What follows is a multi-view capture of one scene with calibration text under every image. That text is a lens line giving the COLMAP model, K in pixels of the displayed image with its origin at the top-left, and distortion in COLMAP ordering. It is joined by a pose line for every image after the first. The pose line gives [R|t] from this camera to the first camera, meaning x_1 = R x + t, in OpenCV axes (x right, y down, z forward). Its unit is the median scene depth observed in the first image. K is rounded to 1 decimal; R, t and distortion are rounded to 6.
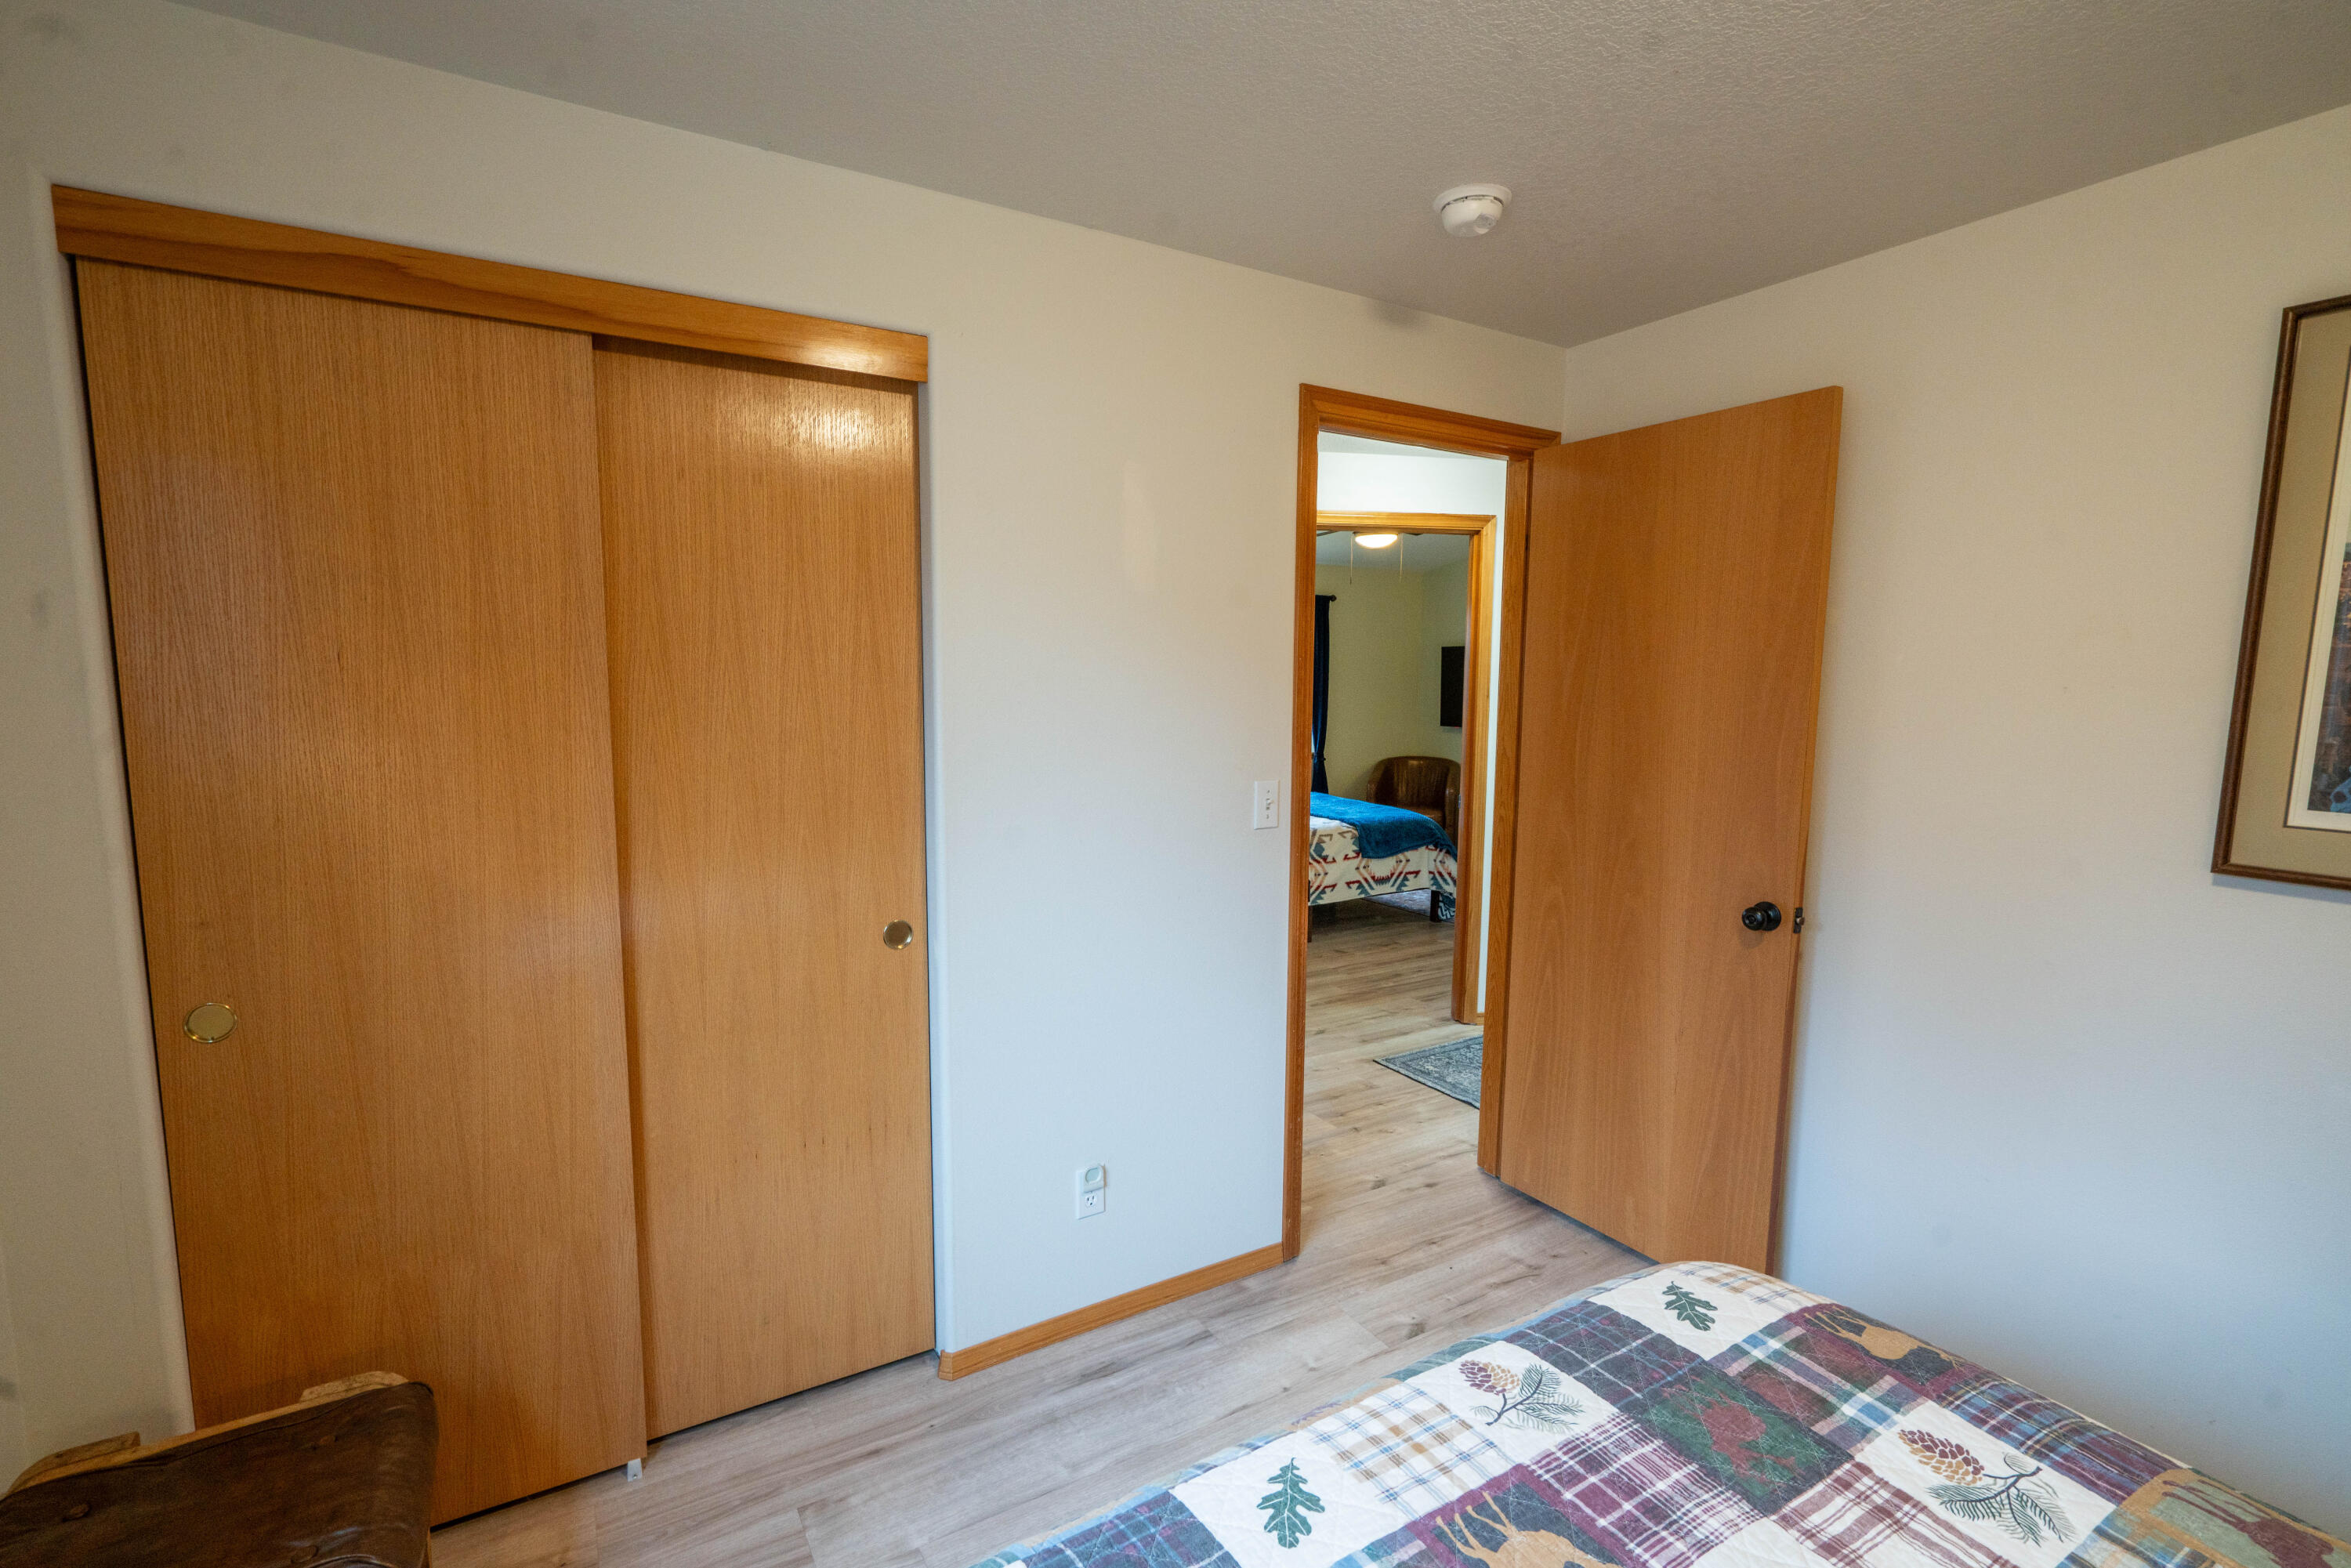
lens RADIAL K [[1064.8, 0, 1176.7], [0, 1064.8, 784.3], [0, 0, 1]] dist [-0.002972, 0.002141]
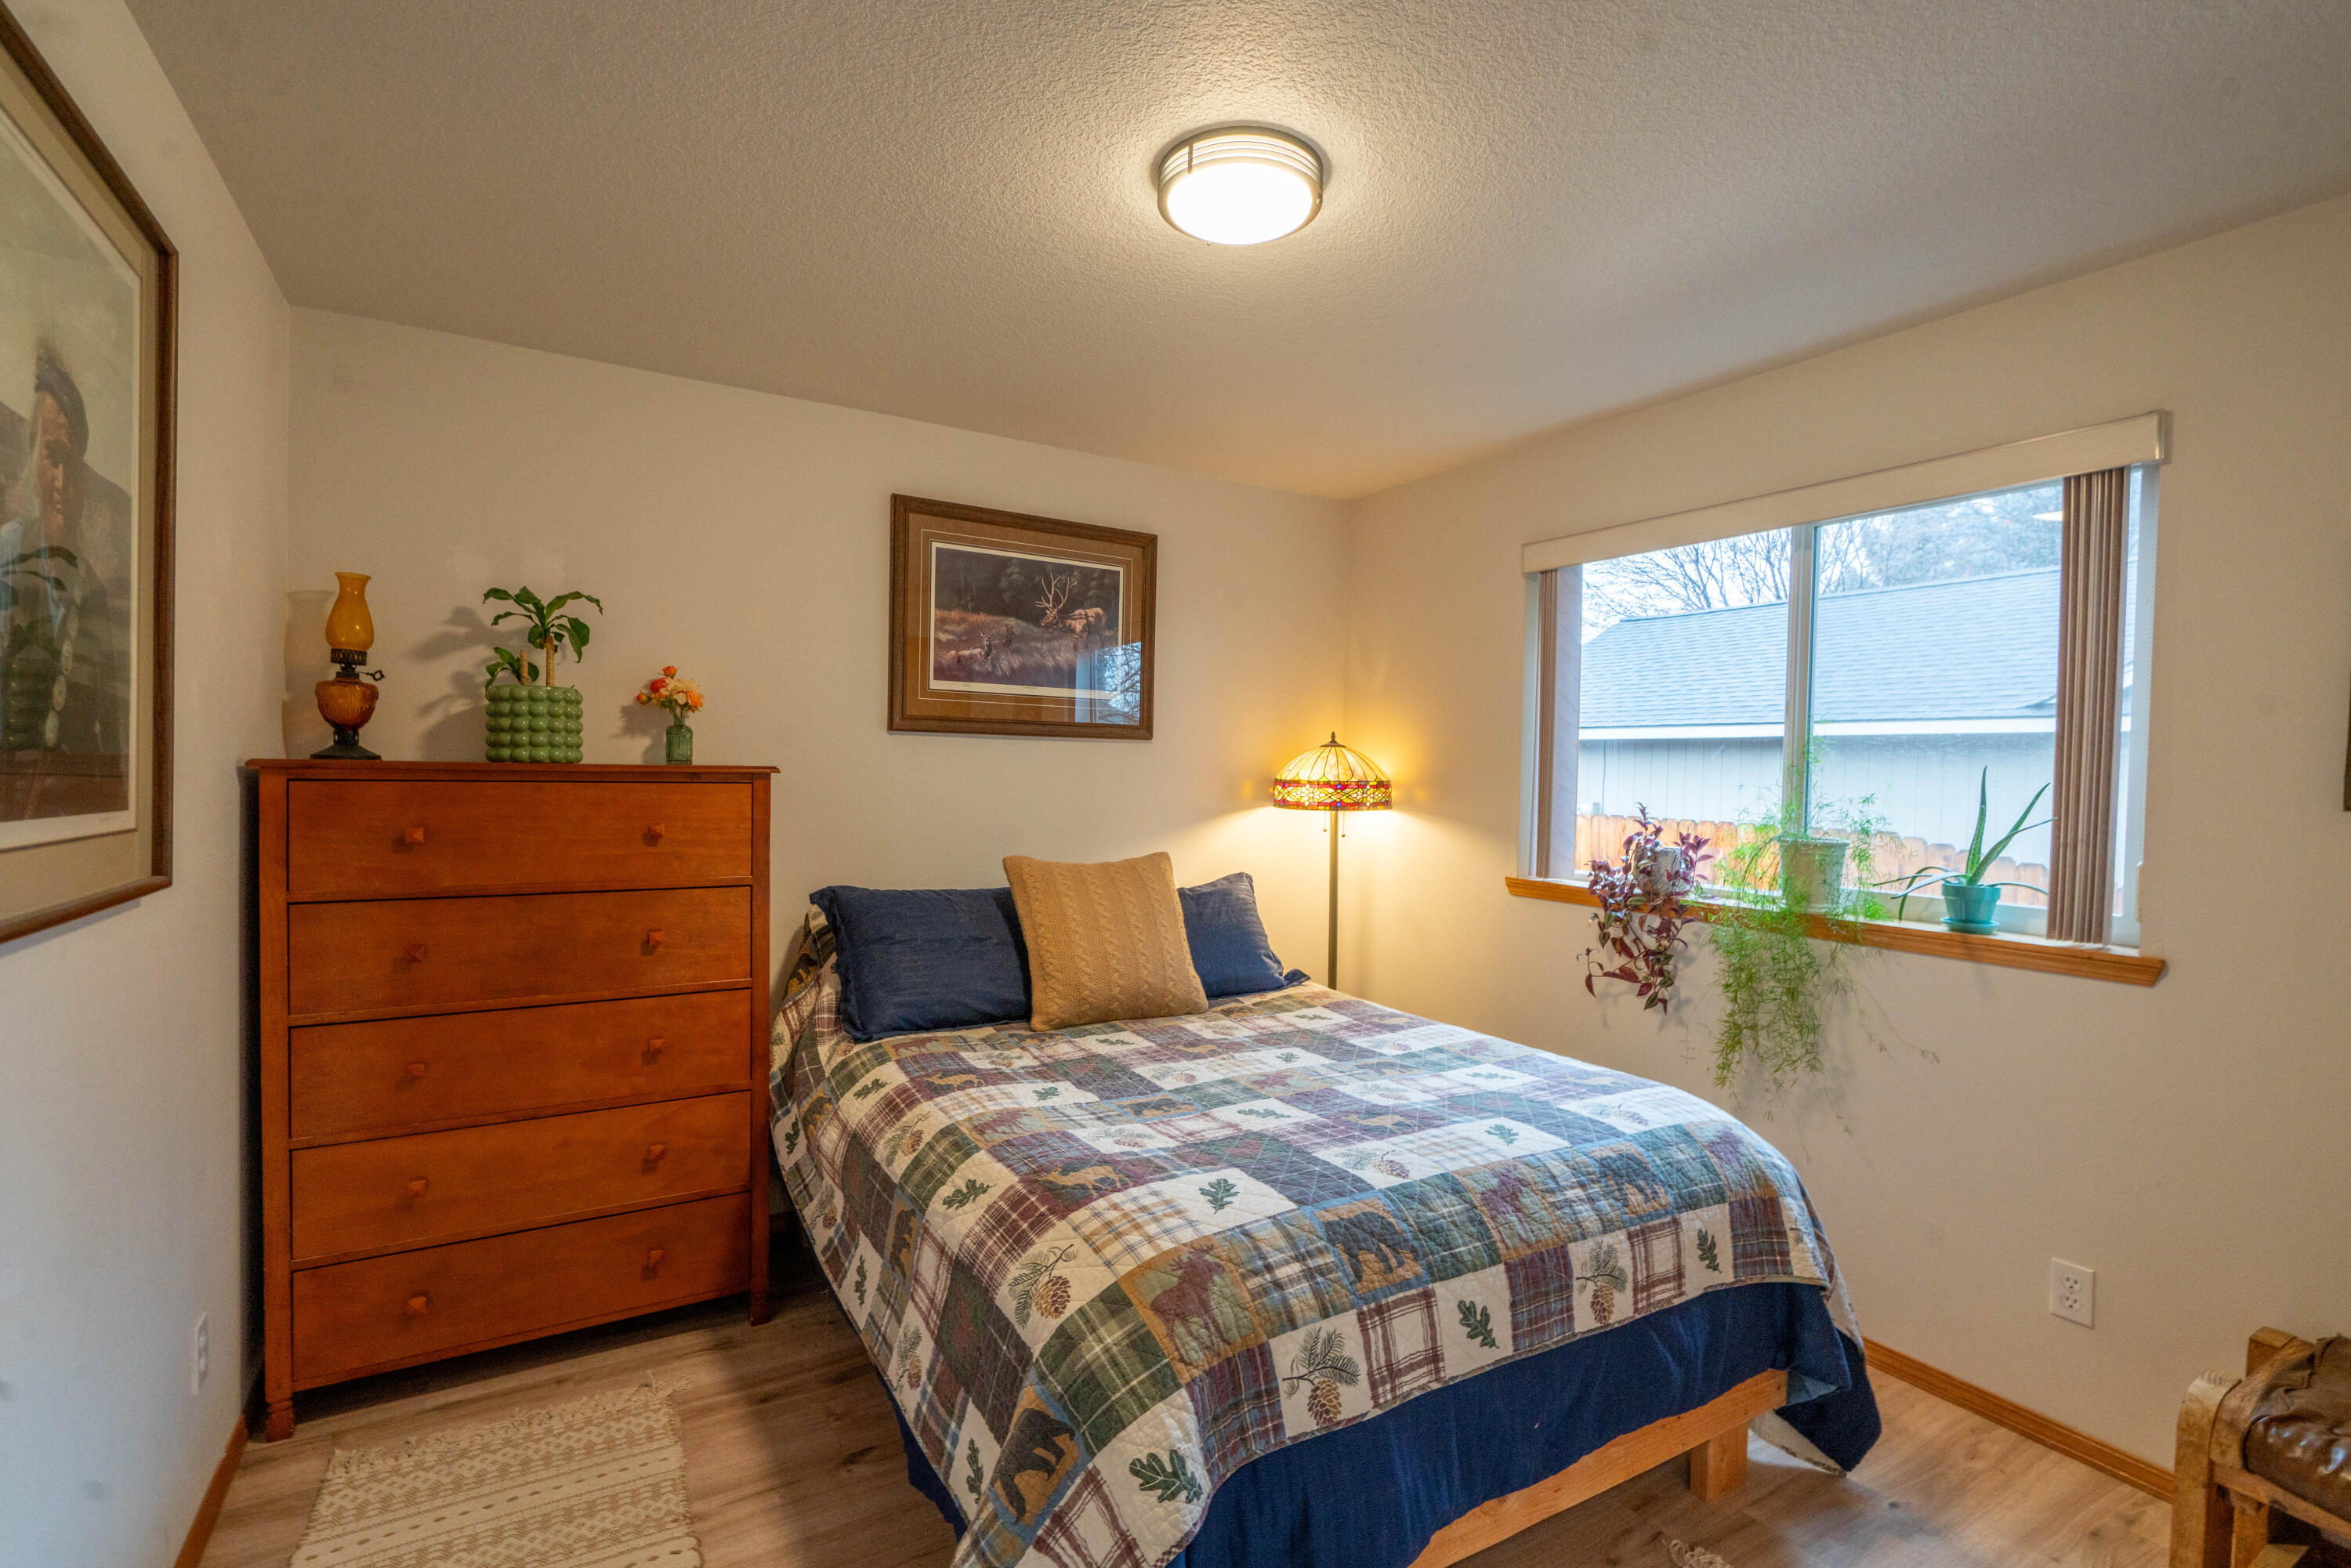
lens RADIAL K [[1064.8, 0, 1176.3], [0, 1064.8, 792.7], [0, 0, 1]] dist [-0.002972, 0.002141]
pose [[-0.999884, -0.006348, -0.013873, 0.734448], [-0.006671, 0.999705, 0.023372, 0.014452], [0.013721, 0.023462, -0.999631, 2.932788]]
